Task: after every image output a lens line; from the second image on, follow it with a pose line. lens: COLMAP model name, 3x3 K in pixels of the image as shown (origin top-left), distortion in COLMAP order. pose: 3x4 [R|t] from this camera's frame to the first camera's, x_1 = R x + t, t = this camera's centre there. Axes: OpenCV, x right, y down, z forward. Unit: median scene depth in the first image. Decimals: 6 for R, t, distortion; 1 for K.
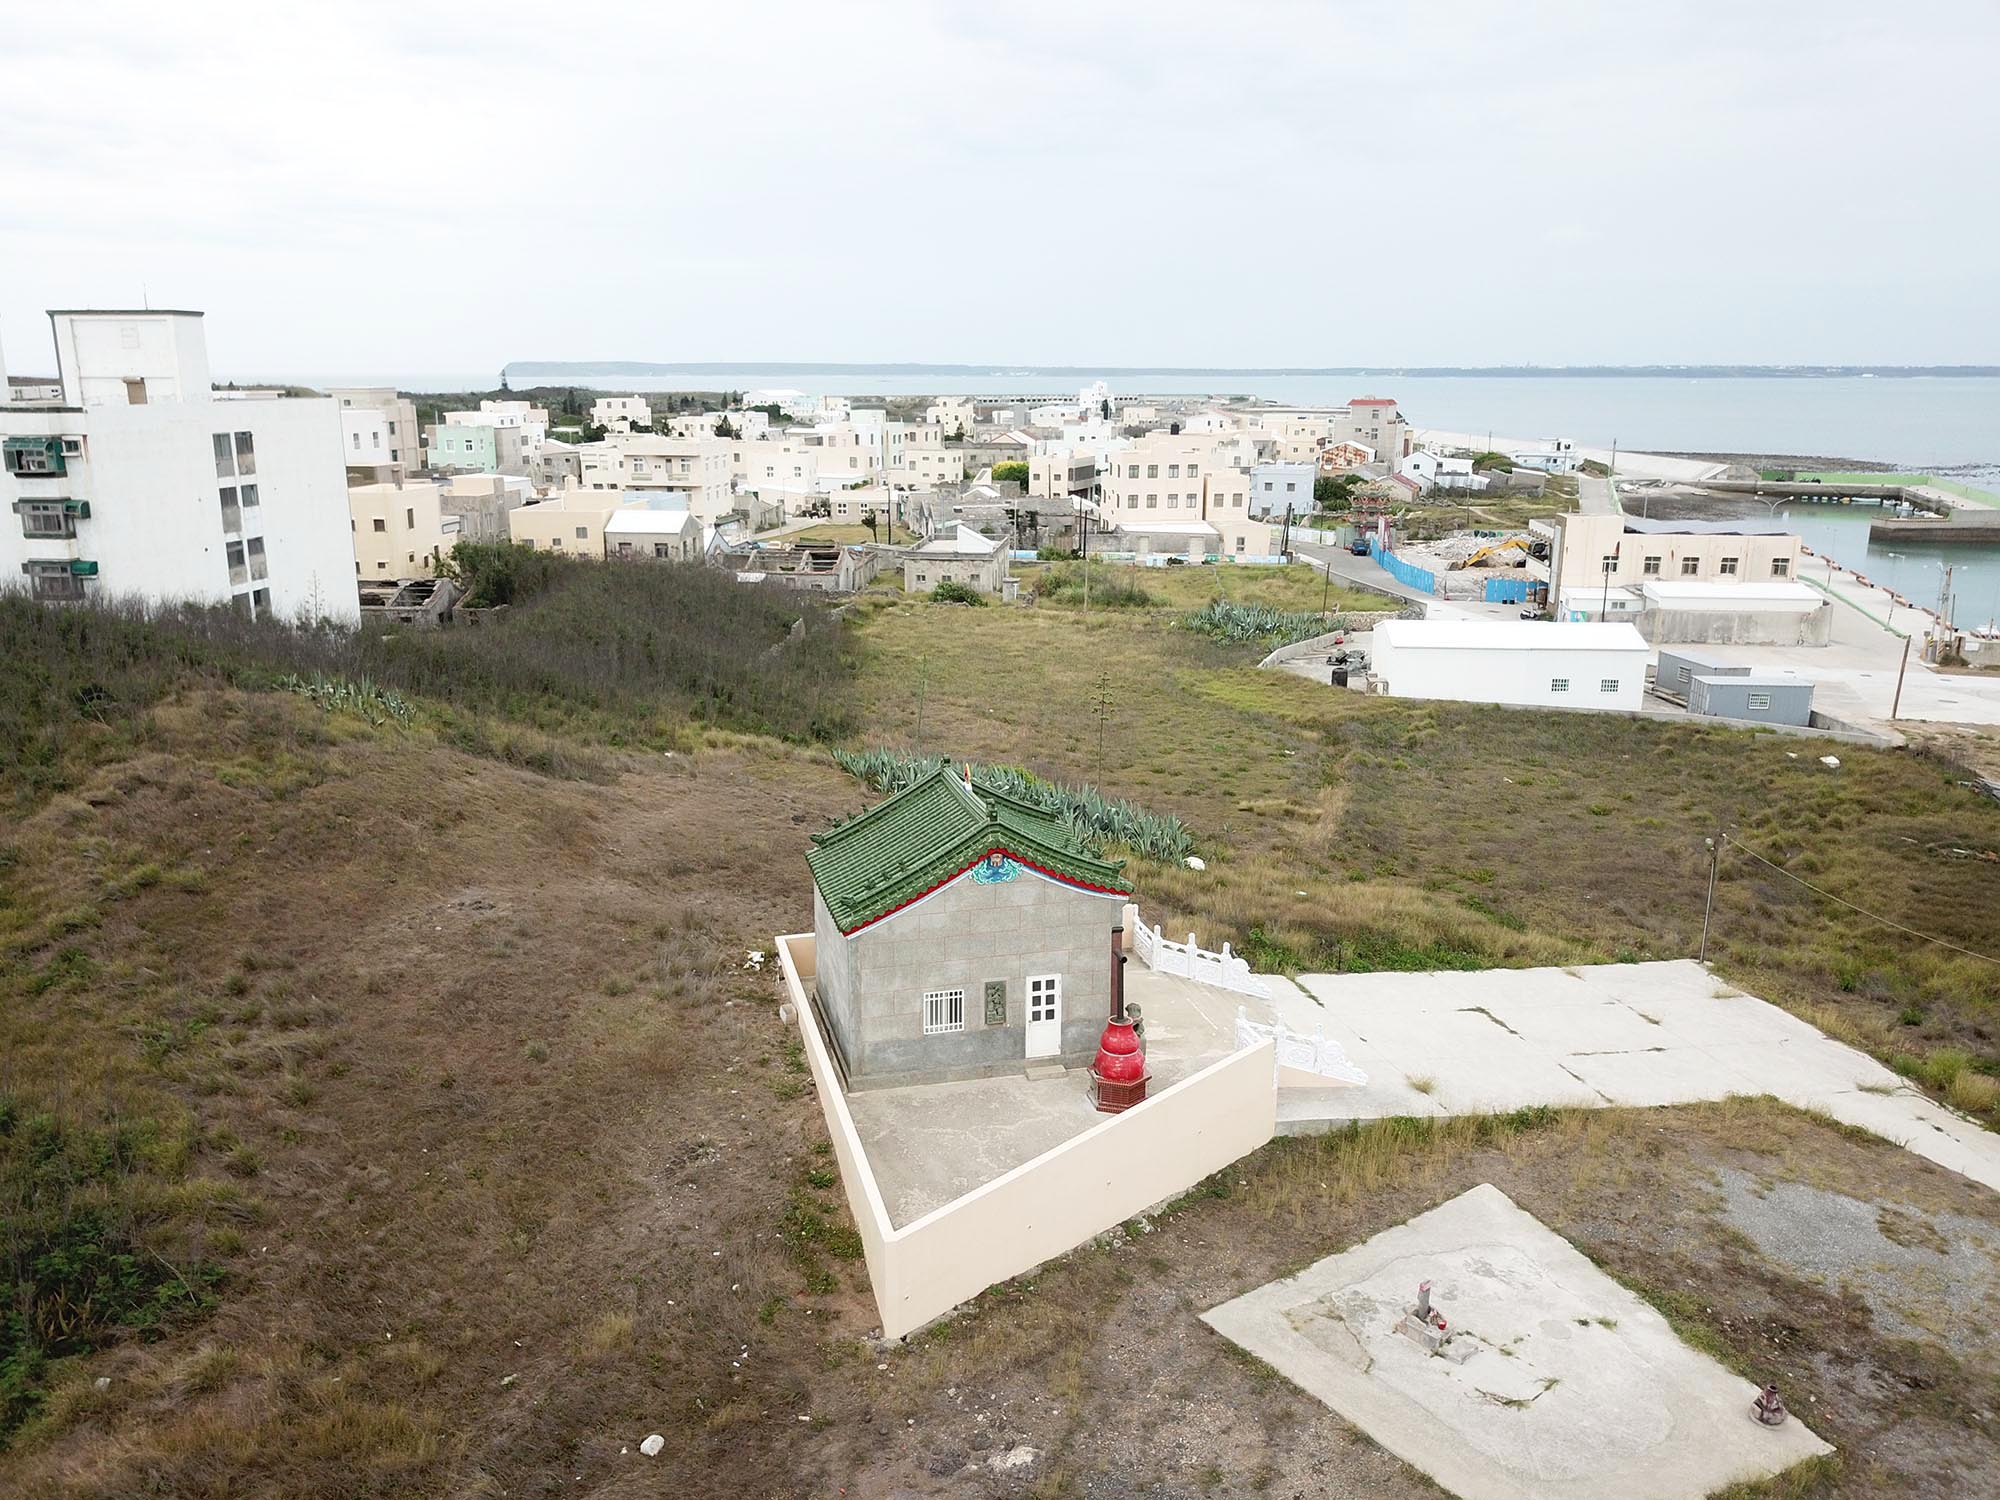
lens RADIAL K [[1540.6, 0, 1015.1], [0, 1540.6, 739.7], [0, 0, 1]] dist [0.010650, -0.013148]
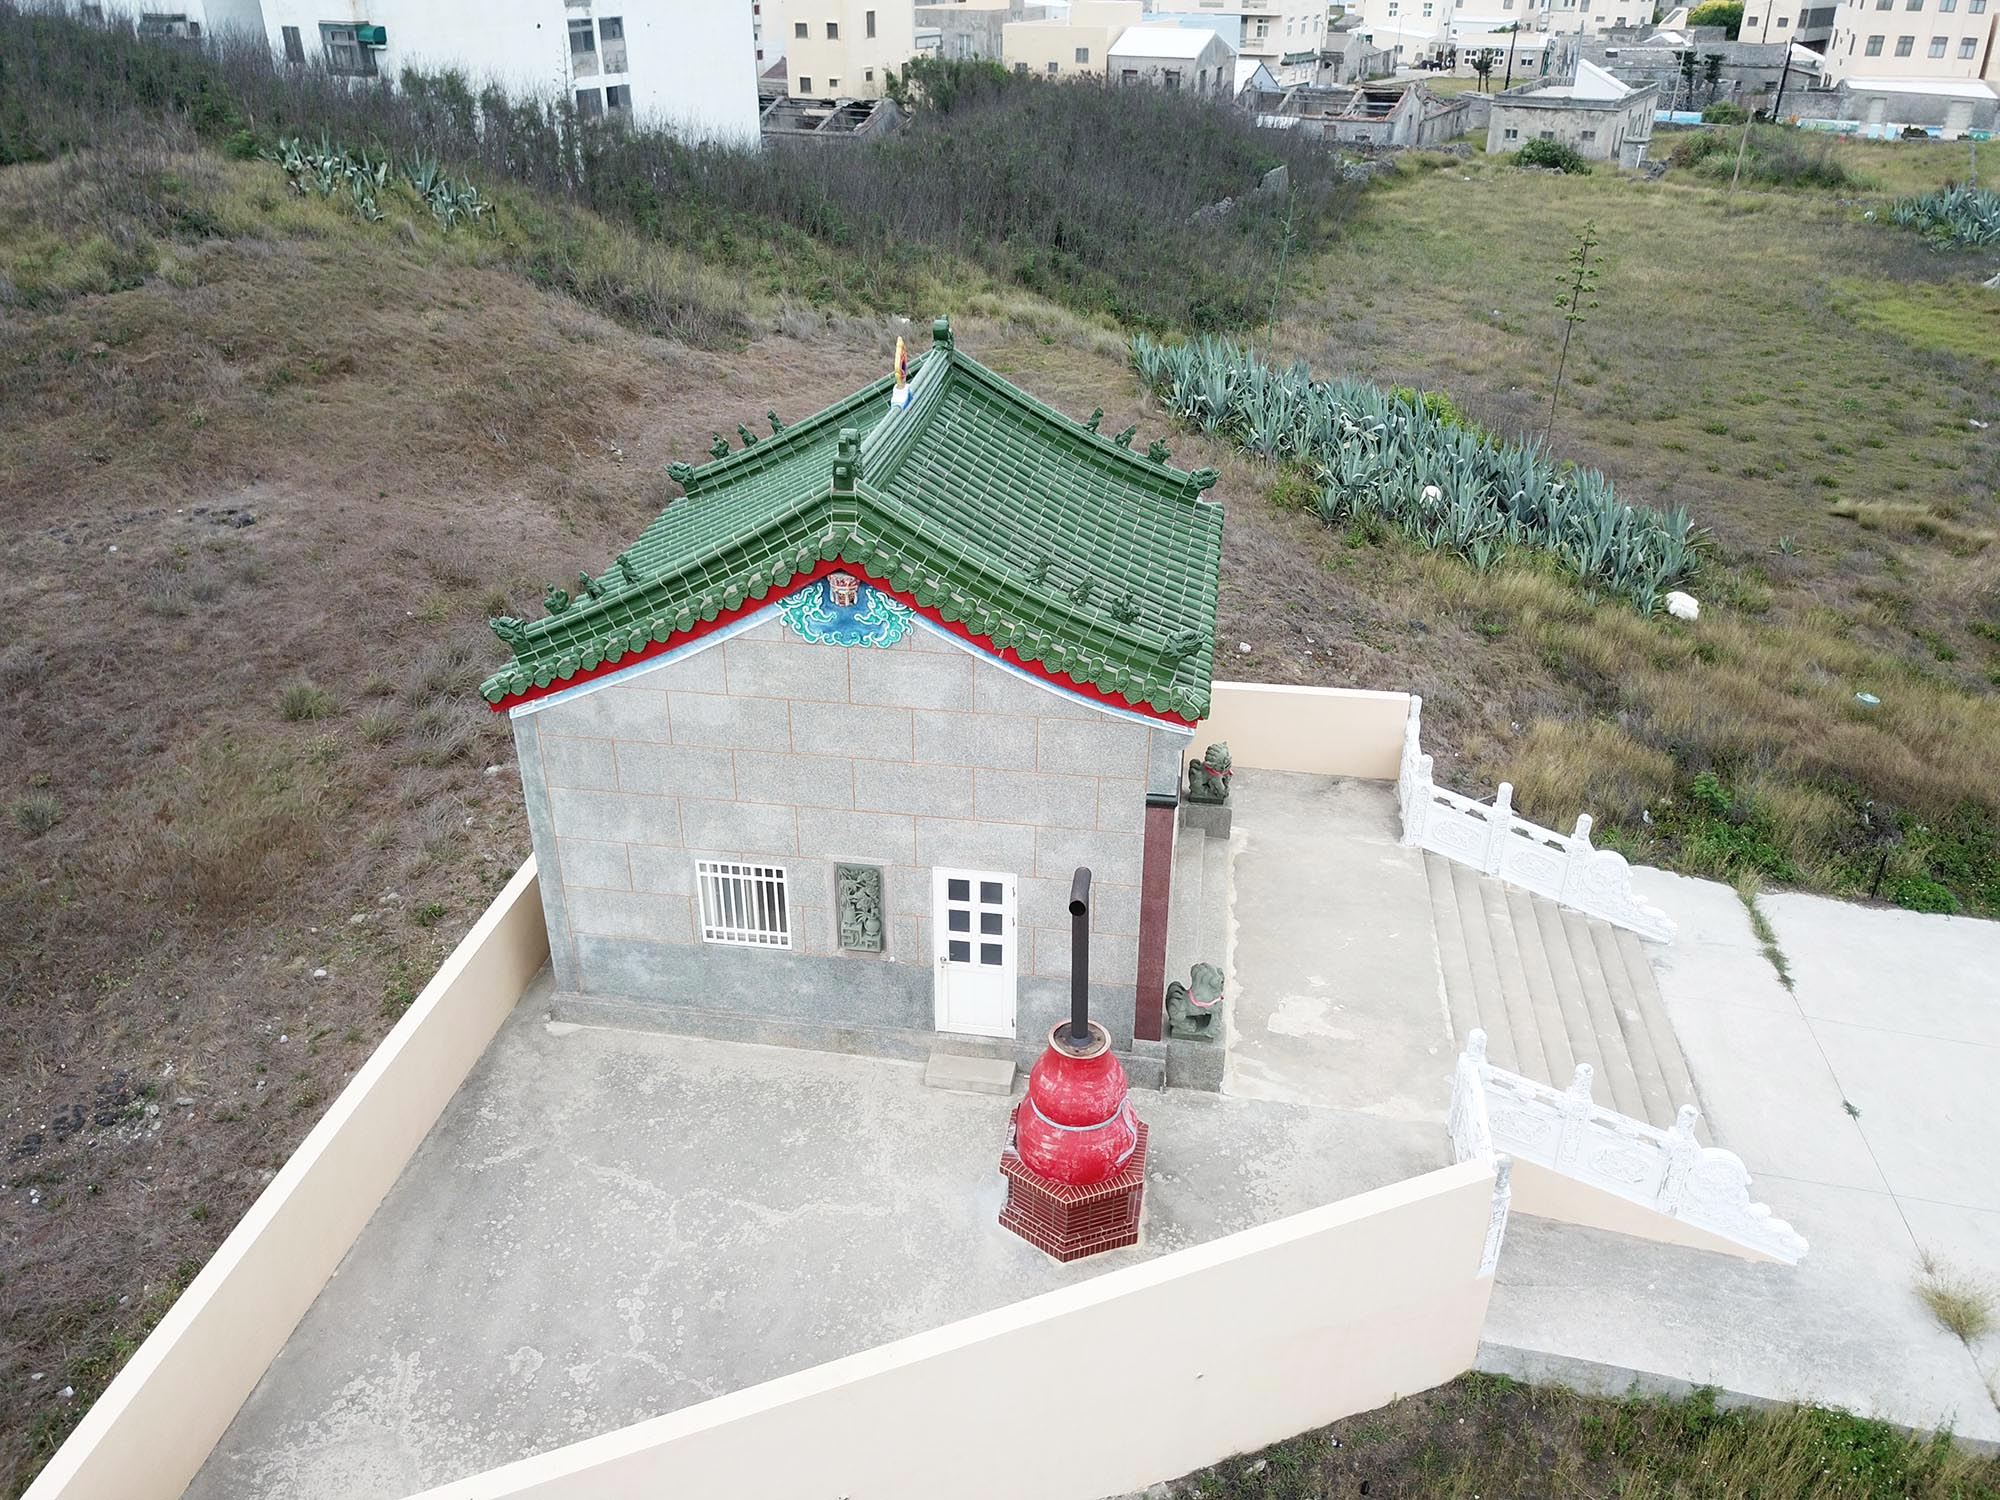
lens RADIAL K [[1540.6, 0, 986.7], [0, 1540.6, 769.2], [0, 0, 1]] dist [0.010650, -0.013148]
pose [[0.906872, 0.195690, -0.373213, 0.092403], [-0.090804, 0.955578, 0.280401, 0.003726], [0.411506, -0.220399, 0.884357, 0.335075]]
